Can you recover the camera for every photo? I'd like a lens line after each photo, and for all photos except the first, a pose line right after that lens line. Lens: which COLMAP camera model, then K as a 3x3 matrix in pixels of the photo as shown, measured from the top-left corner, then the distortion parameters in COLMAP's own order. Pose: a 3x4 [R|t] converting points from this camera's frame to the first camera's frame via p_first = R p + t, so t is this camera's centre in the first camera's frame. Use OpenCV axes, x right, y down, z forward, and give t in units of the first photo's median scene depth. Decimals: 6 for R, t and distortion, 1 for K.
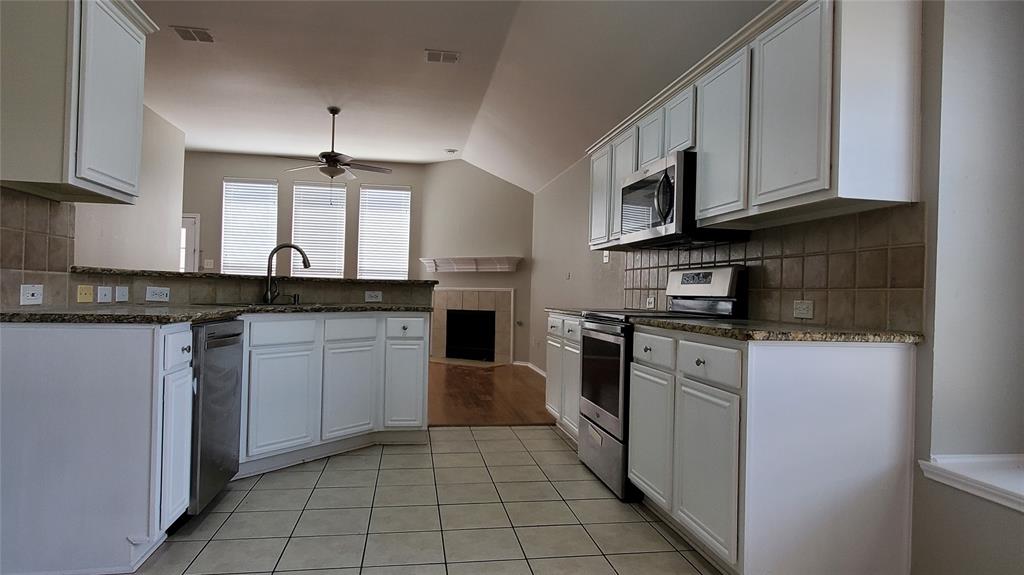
lens RADIAL K [[585.1, 0, 511.2], [0, 585.1, 290.3], [0, 0, 1]] dist [0.000568, 0.000378]
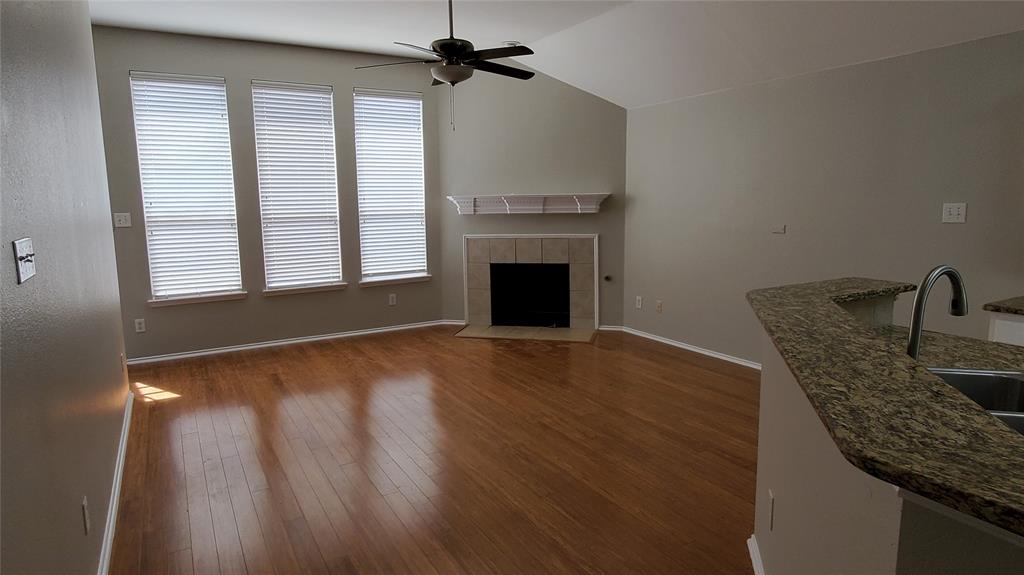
lens RADIAL K [[585.1, 0, 513.3], [0, 585.1, 286.5], [0, 0, 1]] dist [0.000568, 0.000378]
pose [[0.941783, -0.086261, 0.324967, -0.351583], [0.035159, 0.986496, 0.159968, -0.061683], [-0.334378, -0.139229, 0.932098, 0.295958]]
